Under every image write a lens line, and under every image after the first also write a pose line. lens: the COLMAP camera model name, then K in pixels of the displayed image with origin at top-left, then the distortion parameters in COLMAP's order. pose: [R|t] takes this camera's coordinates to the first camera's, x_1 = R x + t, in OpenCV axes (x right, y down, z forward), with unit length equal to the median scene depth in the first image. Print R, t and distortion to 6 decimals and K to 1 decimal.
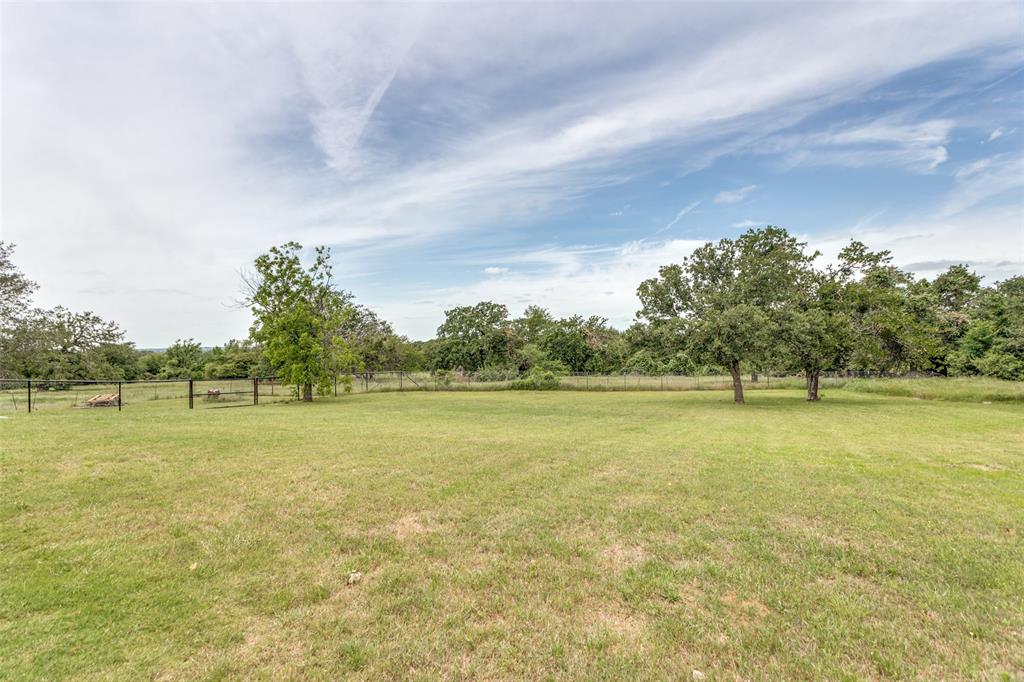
lens RADIAL K [[501.1, 0, 512.0], [0, 501.1, 341.0], [0, 0, 1]] dist [0.003100, 0.001027]
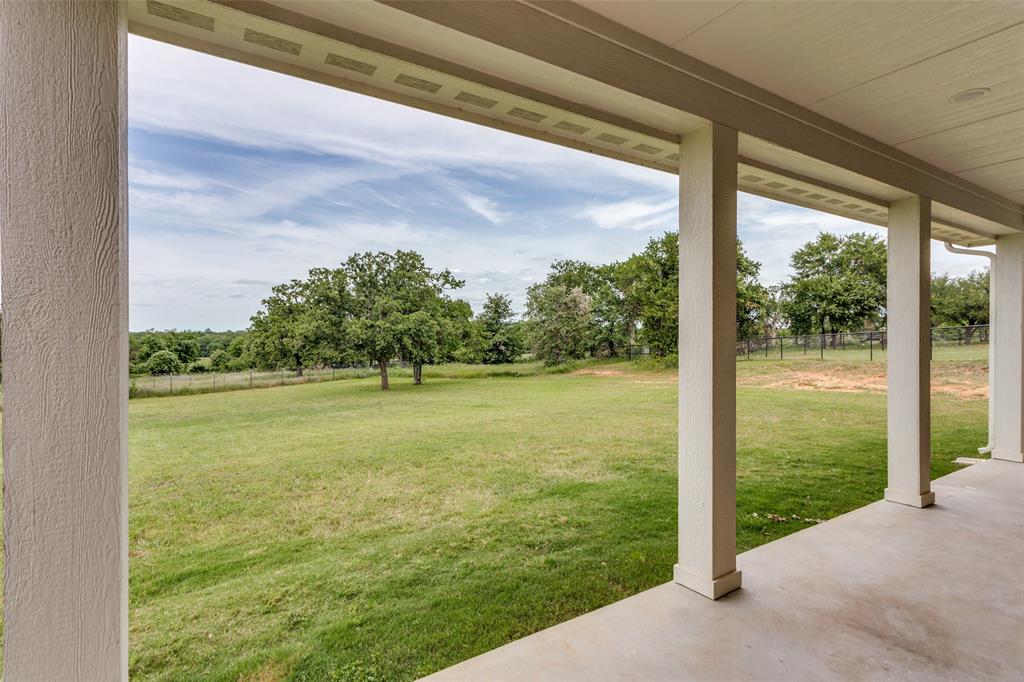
lens RADIAL K [[501.1, 0, 512.0], [0, 501.1, 341.0], [0, 0, 1]] dist [0.003100, 0.001027]
pose [[0.484974, 0.005345, 0.874512, -0.312297], [-0.013888, 0.999902, 0.001590, -0.001724], [-0.874418, -0.012916, 0.485001, 0.092915]]
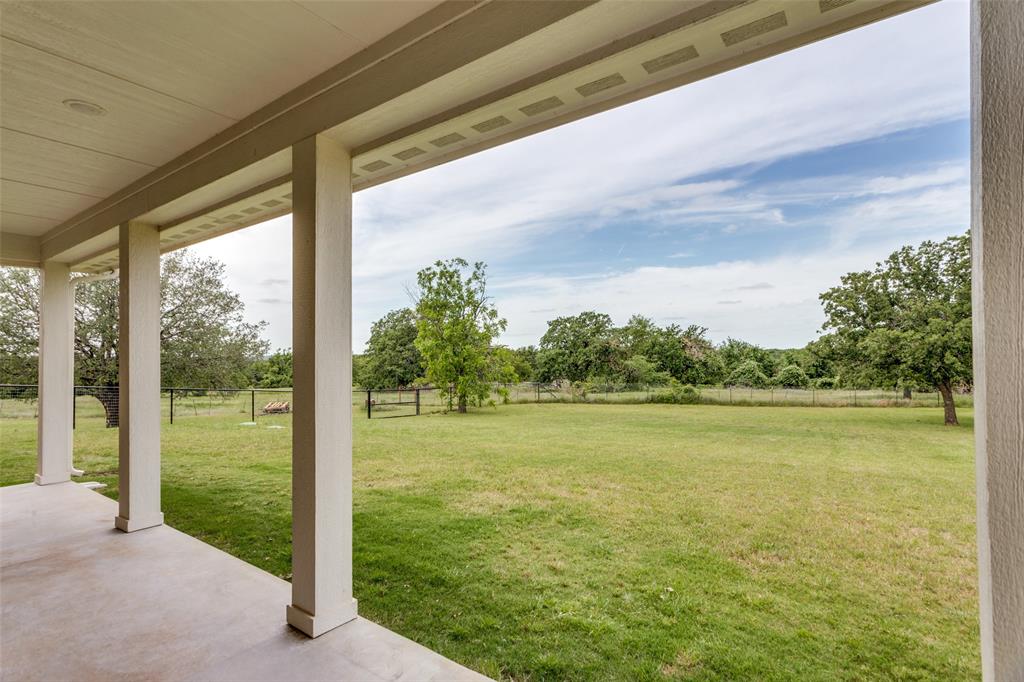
lens RADIAL K [[501.1, 0, 512.0], [0, 501.1, 341.0], [0, 0, 1]] dist [0.003100, 0.001027]
pose [[0.991540, -0.000188, -0.129800, -0.138245], [-0.002156, 0.999837, -0.017917, -0.004532], [0.129782, 0.018046, 0.991378, 0.004026]]
